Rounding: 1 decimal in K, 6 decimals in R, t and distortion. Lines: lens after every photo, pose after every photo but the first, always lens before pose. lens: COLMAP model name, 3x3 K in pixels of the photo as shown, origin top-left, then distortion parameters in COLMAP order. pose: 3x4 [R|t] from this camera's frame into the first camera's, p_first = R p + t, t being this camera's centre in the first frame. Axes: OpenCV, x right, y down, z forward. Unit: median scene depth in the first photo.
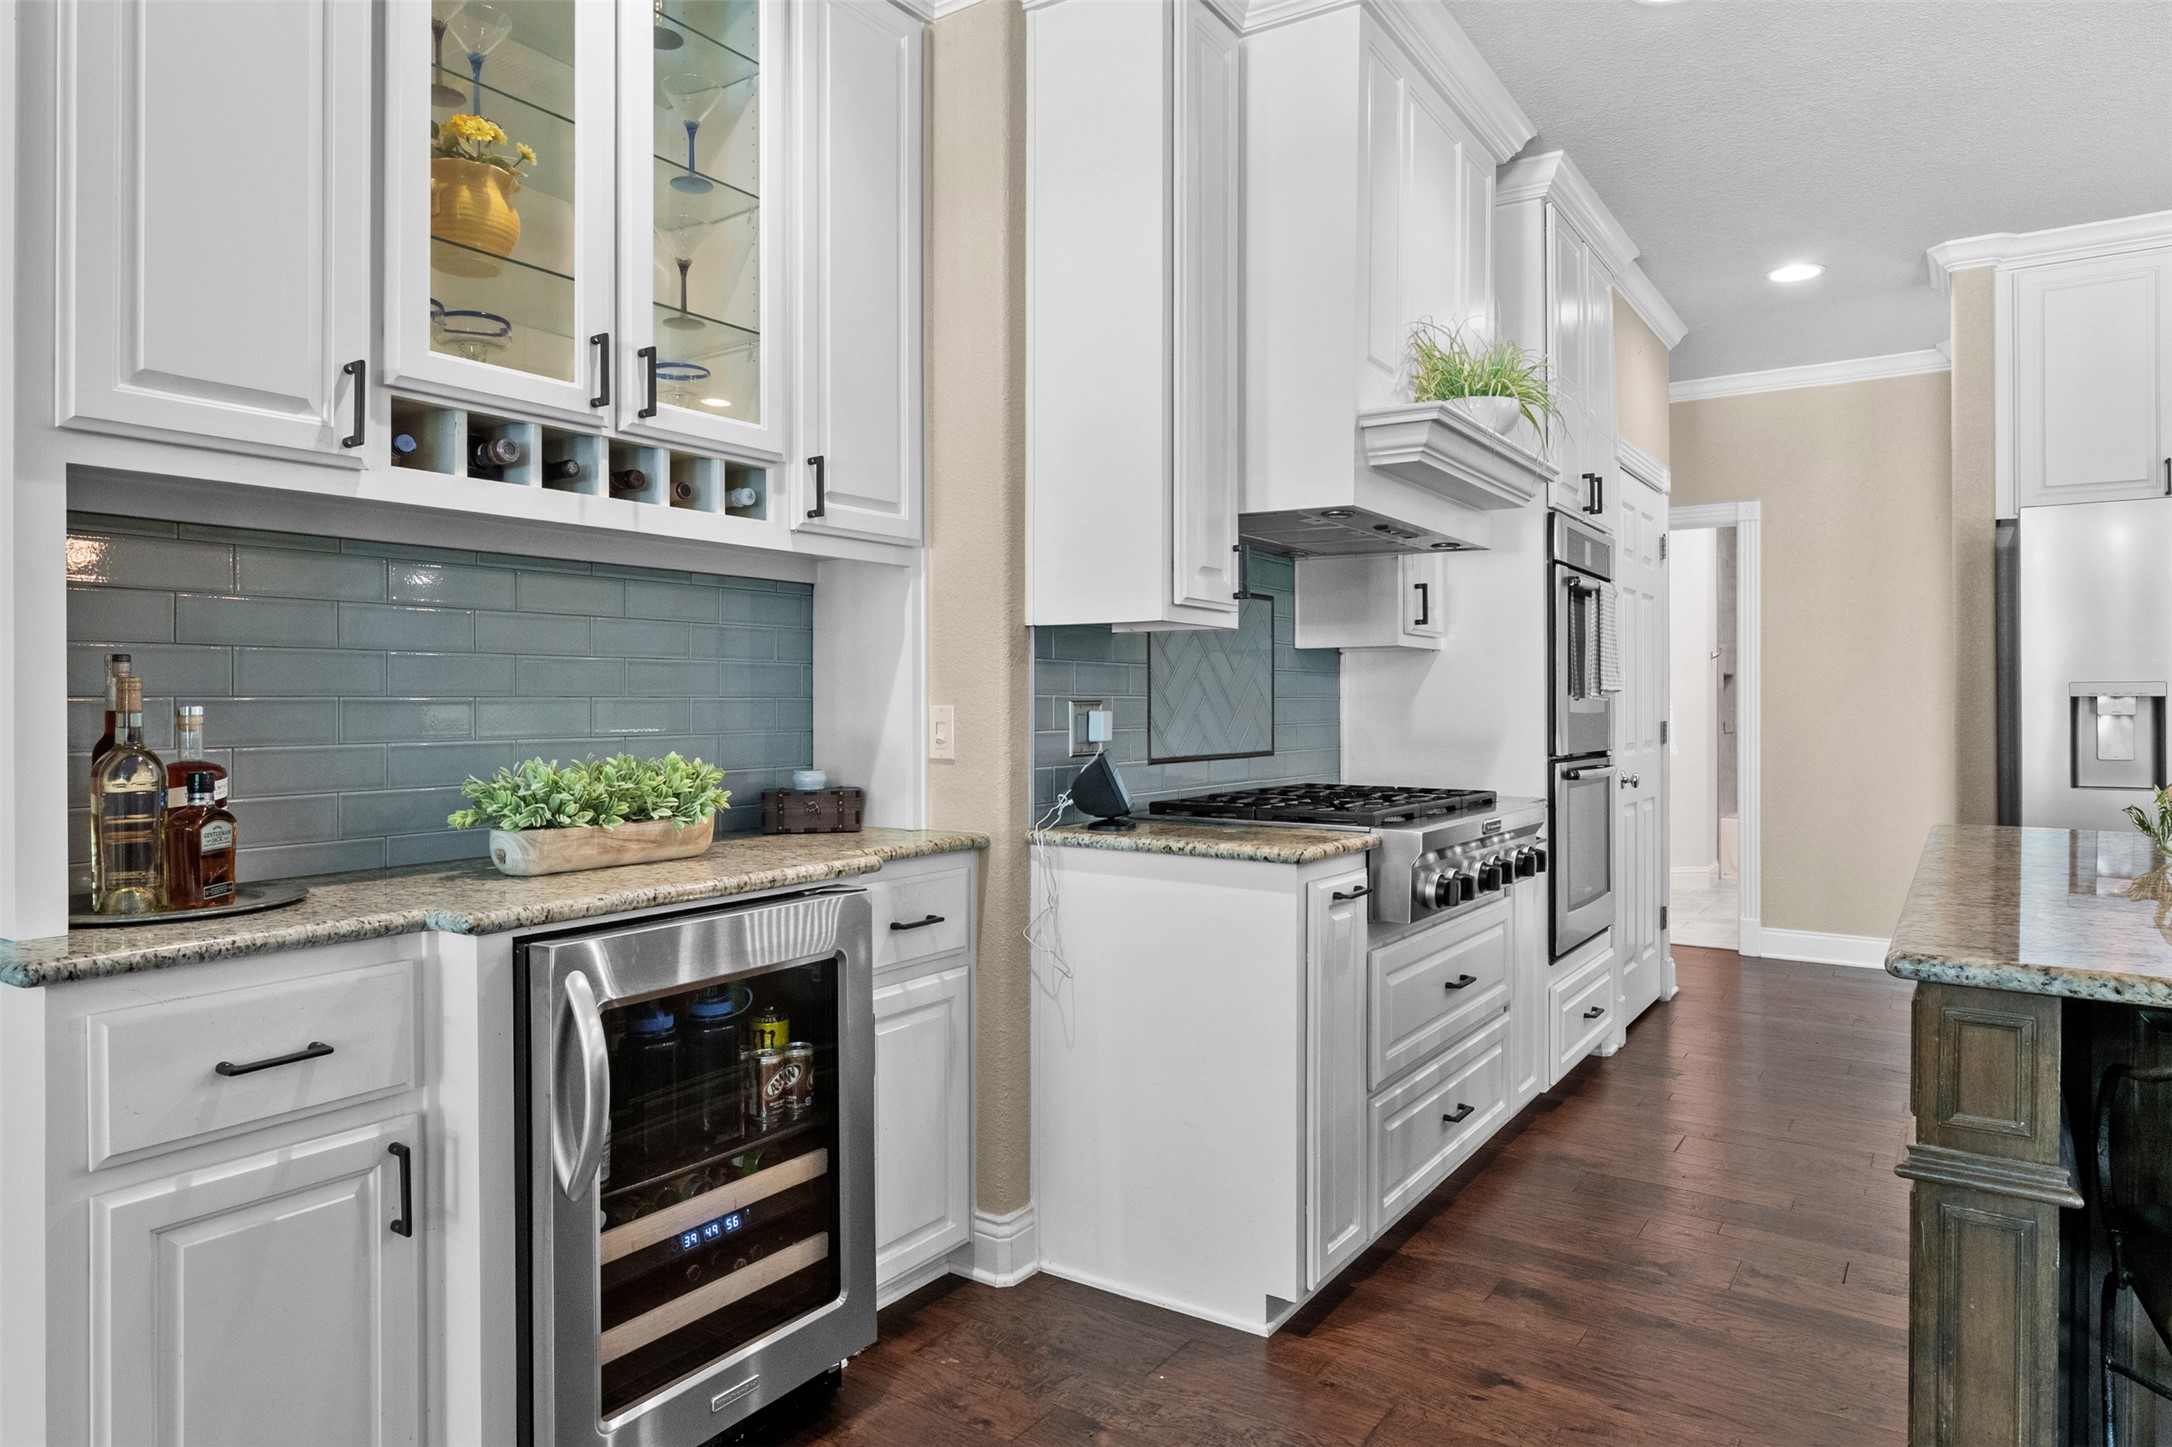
lens RADIAL K [[1310.1, 0, 1081.1], [0, 1310.1, 707.9], [0, 0, 1]] dist [-0.000107, 0.001880]
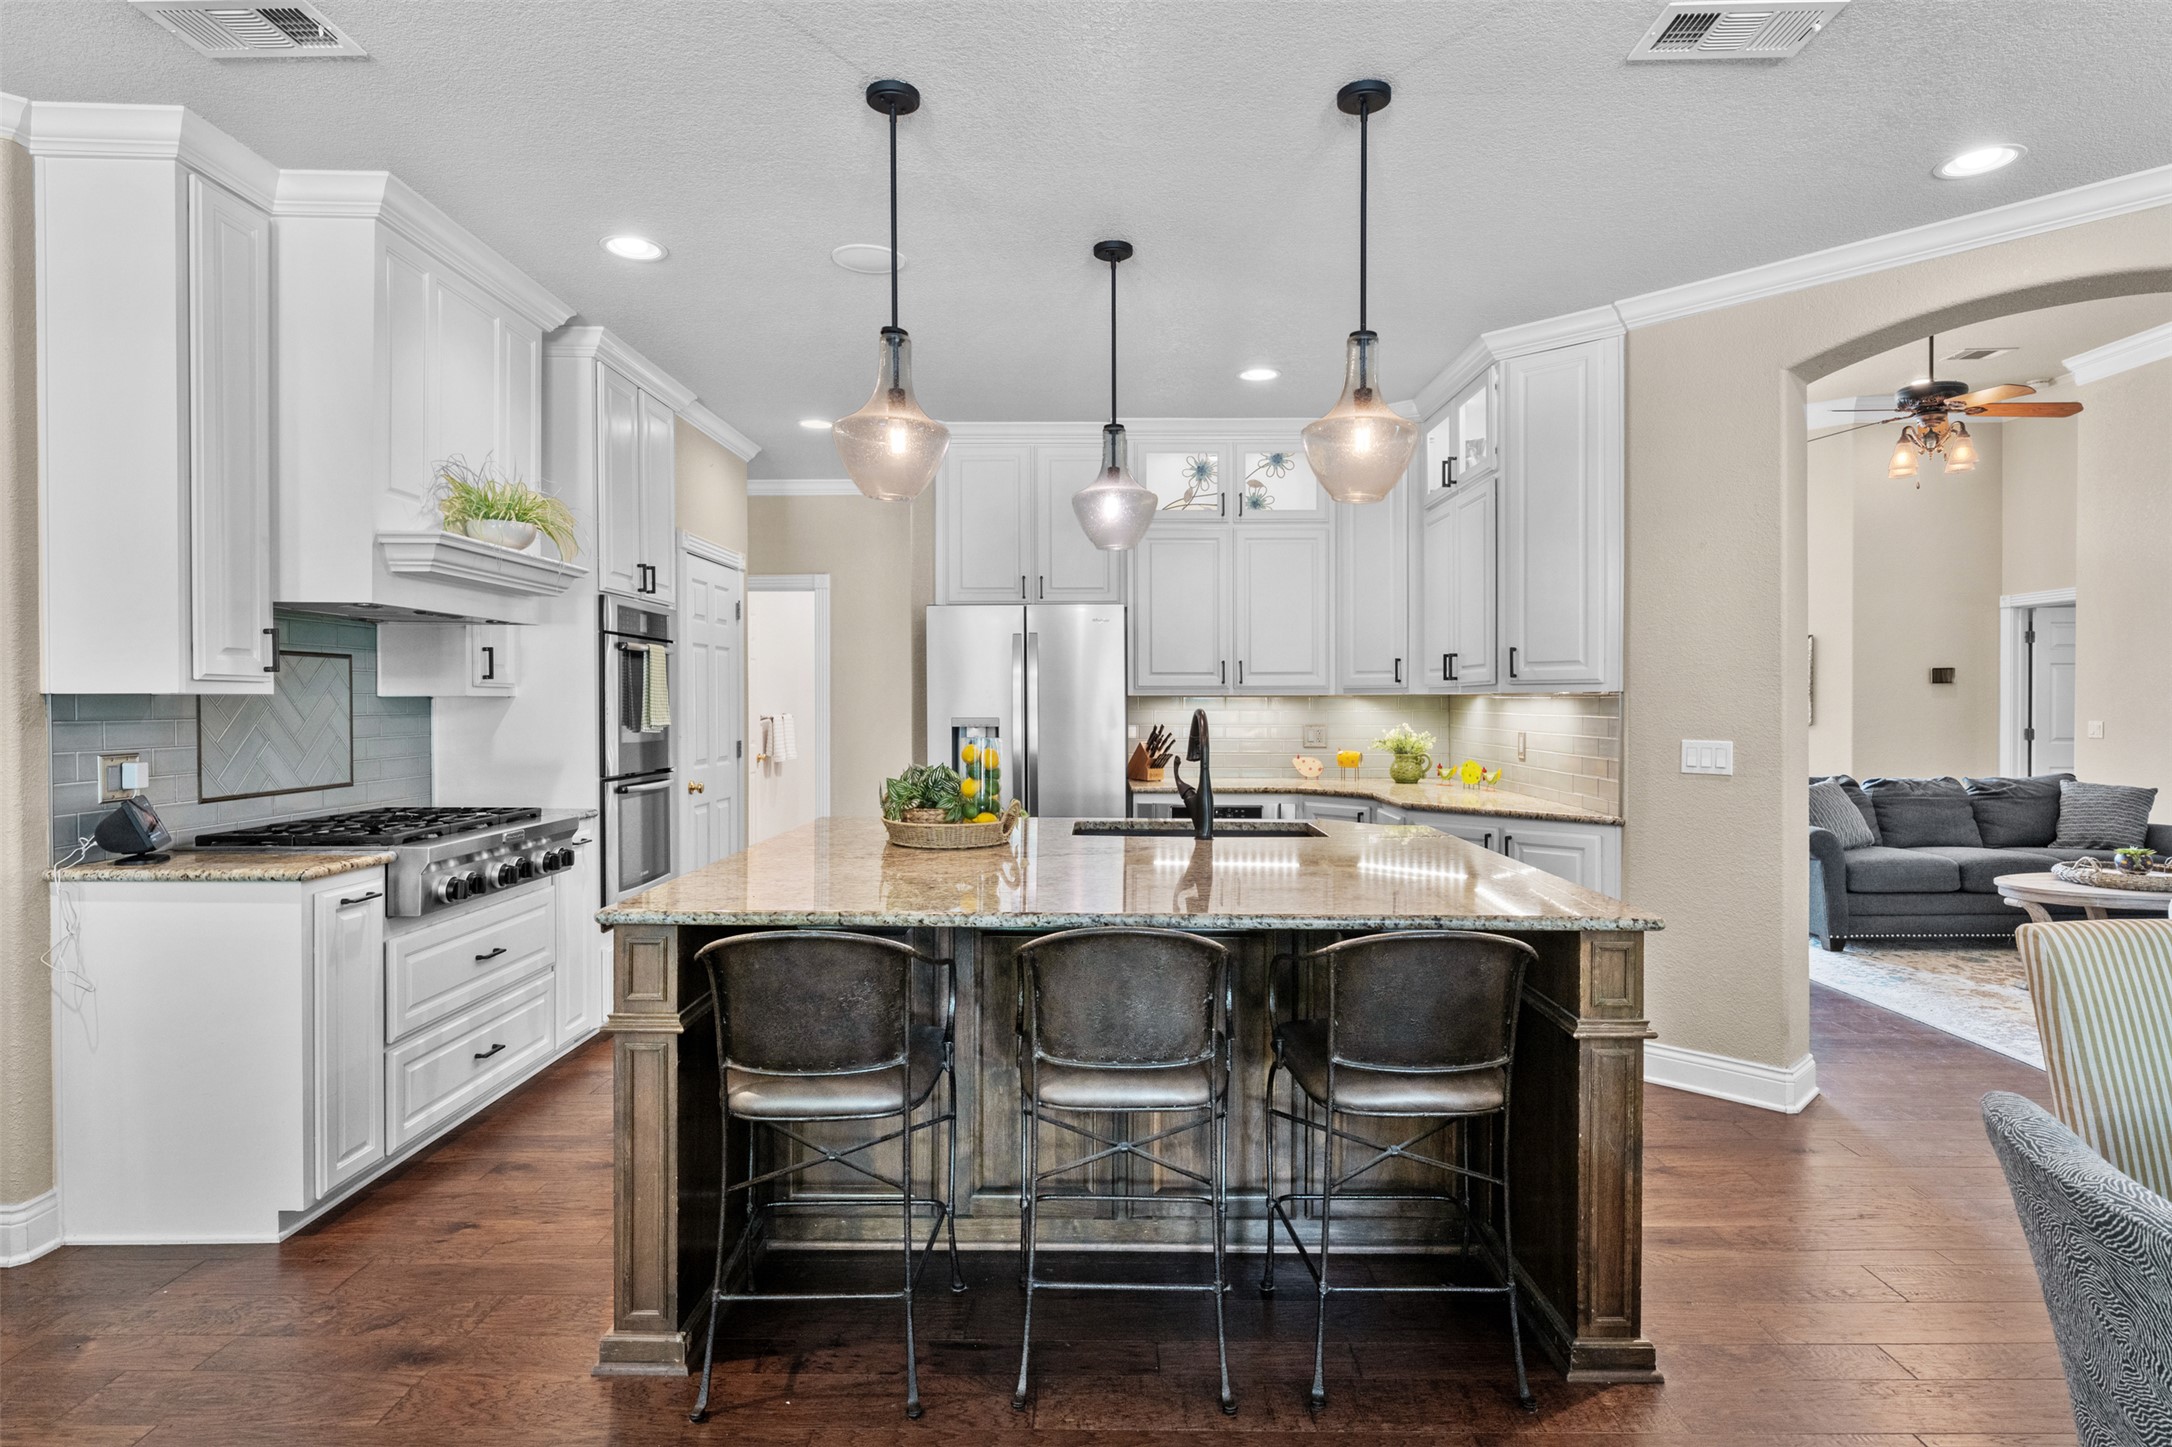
lens RADIAL K [[1159.9, 0, 1083.9], [0, 1159.9, 720.1], [0, 0, 1]] dist [-0.000080, 0.002384]
pose [[0.829155, -0.011071, 0.558908, 0.146923], [0.004828, 0.999908, 0.012644, -0.047709], [-0.558997, -0.007786, 0.829133, -0.363186]]
